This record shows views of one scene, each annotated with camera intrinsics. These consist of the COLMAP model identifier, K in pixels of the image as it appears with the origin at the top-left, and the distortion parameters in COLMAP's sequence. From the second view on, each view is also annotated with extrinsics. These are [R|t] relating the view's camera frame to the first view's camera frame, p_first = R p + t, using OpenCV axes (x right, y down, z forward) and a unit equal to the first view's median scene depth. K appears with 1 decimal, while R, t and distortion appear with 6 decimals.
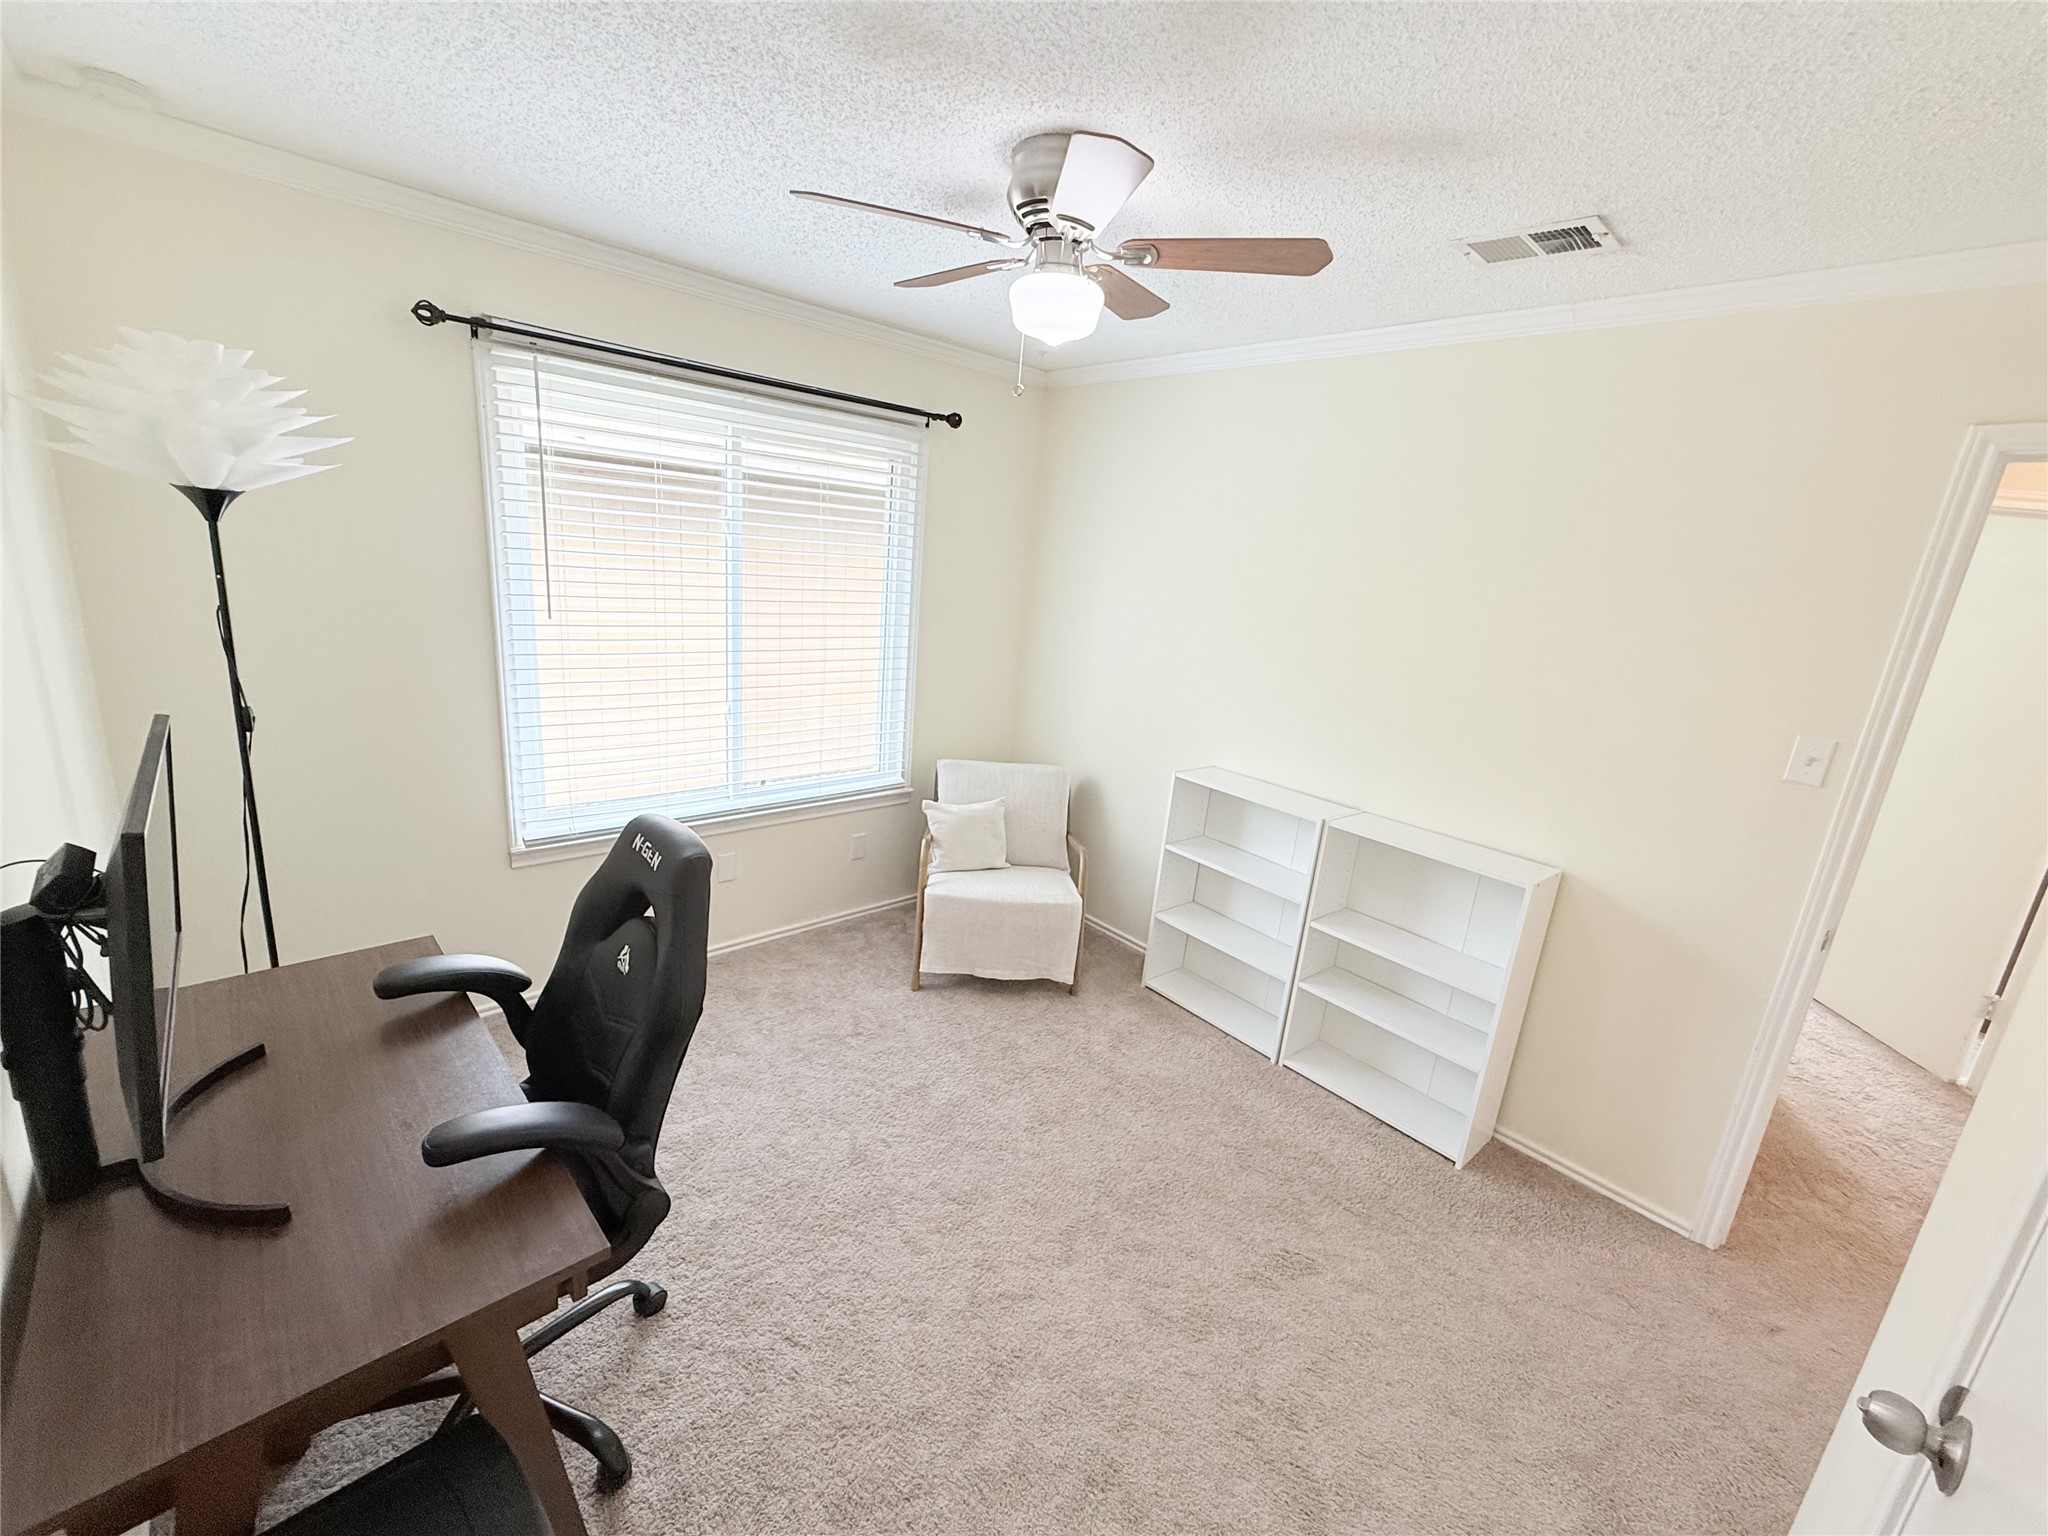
lens RADIAL K [[832.0, 0, 1026.9], [0, 832.0, 765.7], [0, 0, 1]] dist [0.002519, 0.000247]
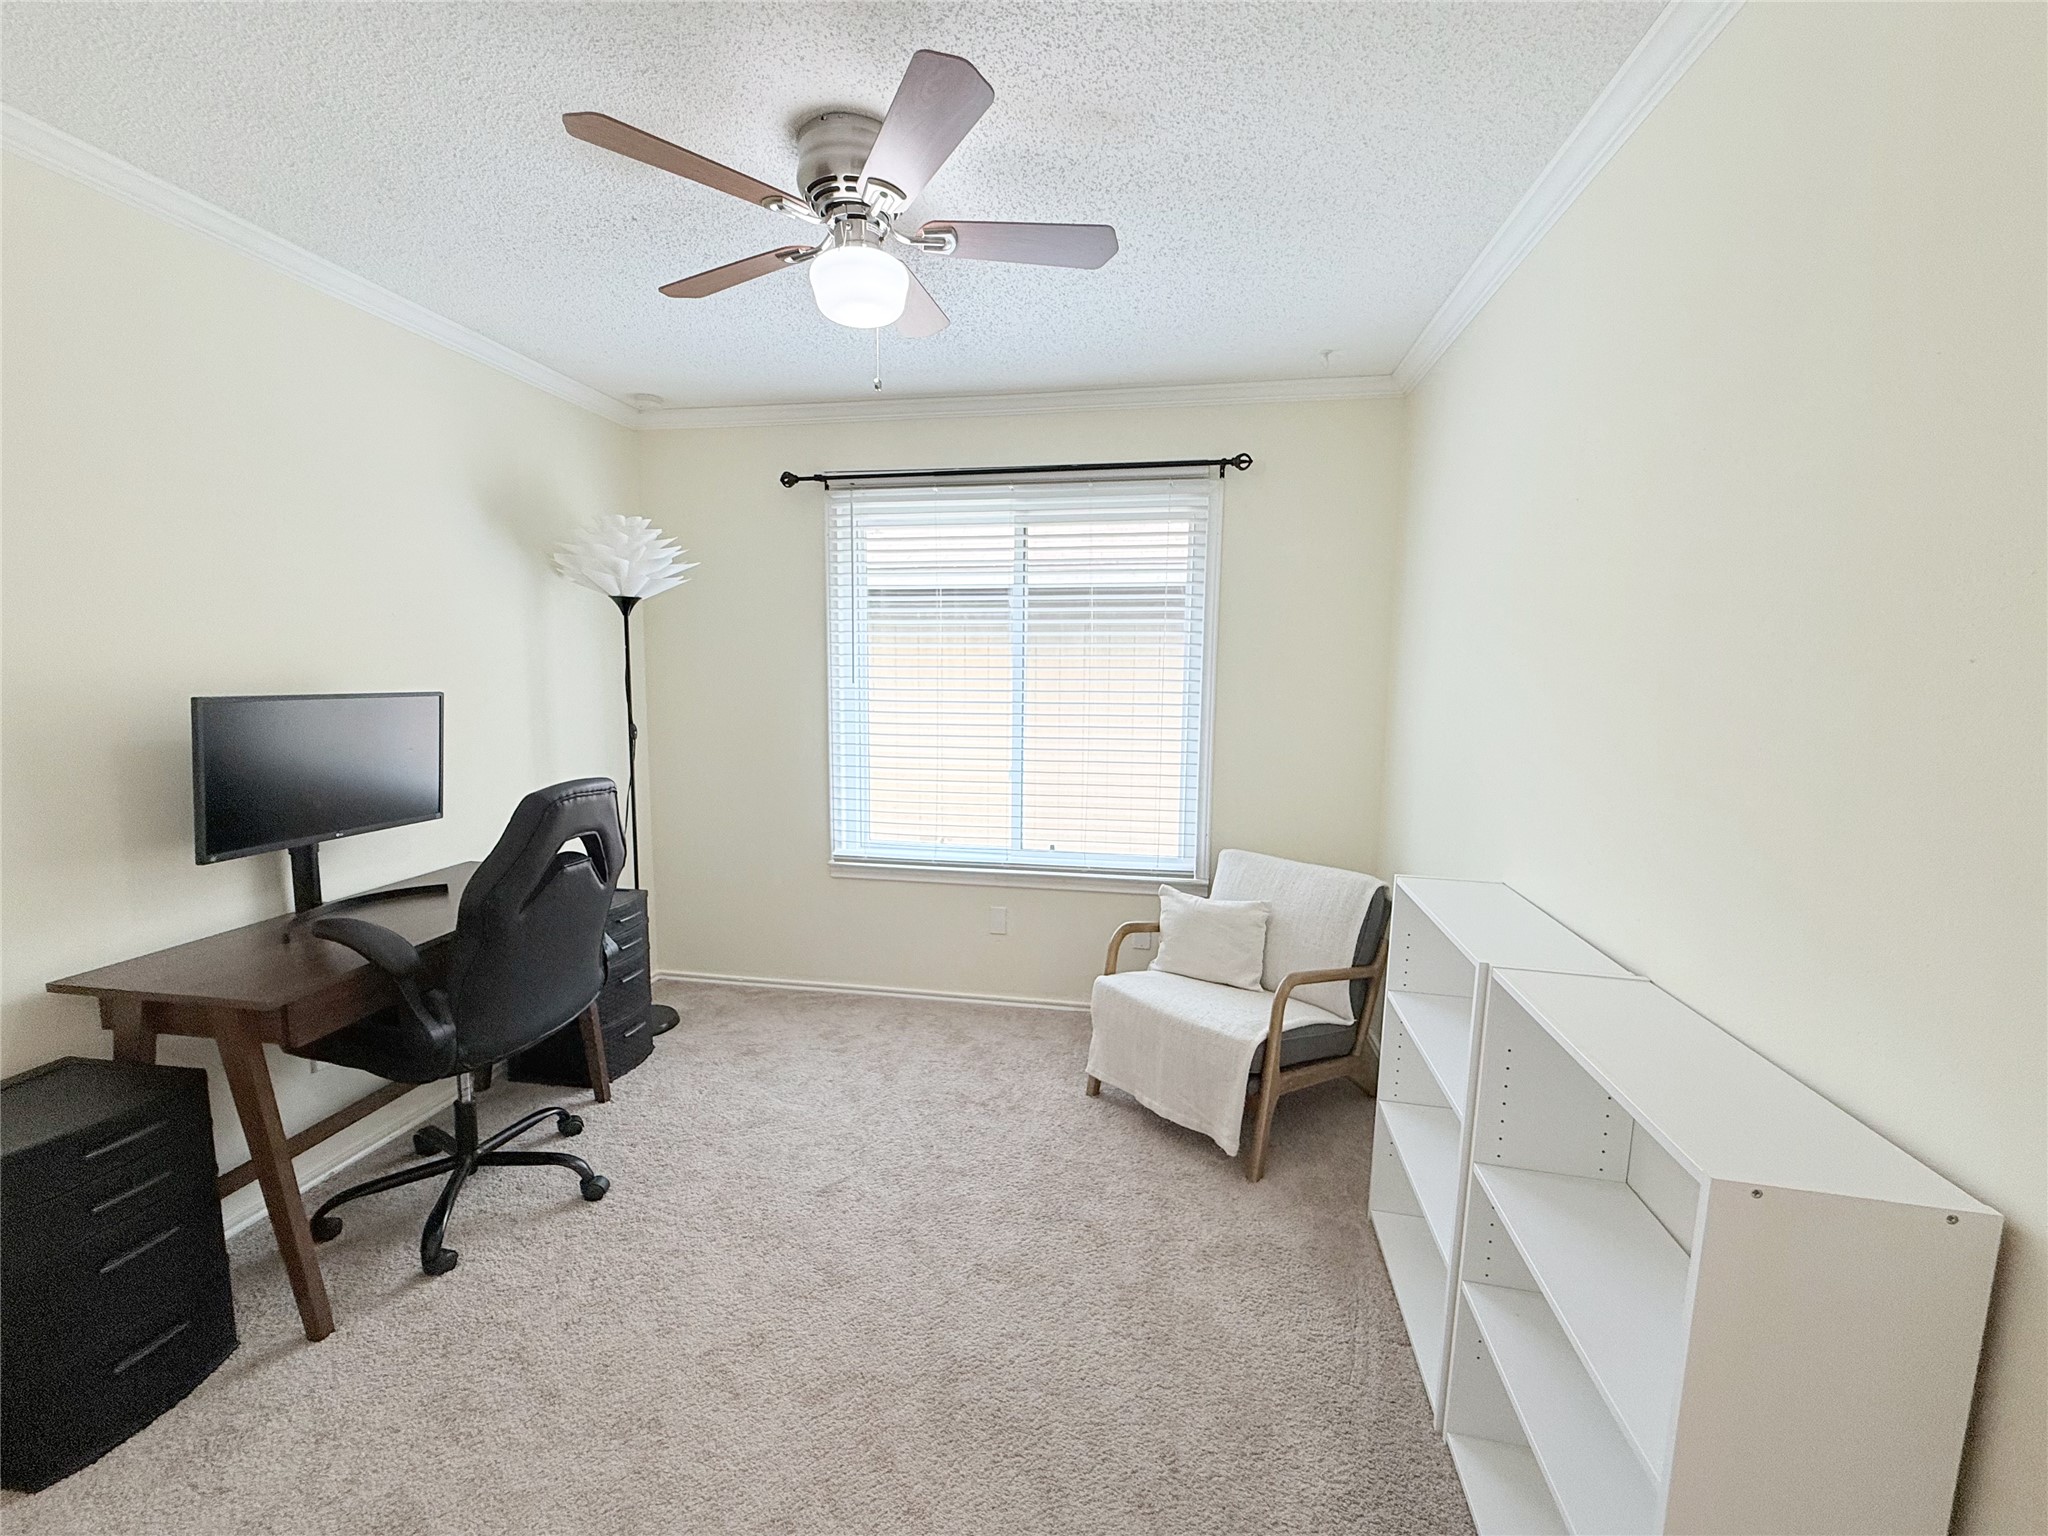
lens RADIAL K [[827.2, 0, 1024.0], [0, 827.2, 768.0], [0, 0, 1]] dist [0.001163, 0.000147]
pose [[0.611391, 0.014628, -0.791193, 0.586220], [-0.159746, 0.981526, -0.105296, 0.045340], [0.775037, 0.190767, 0.602434, 0.431065]]
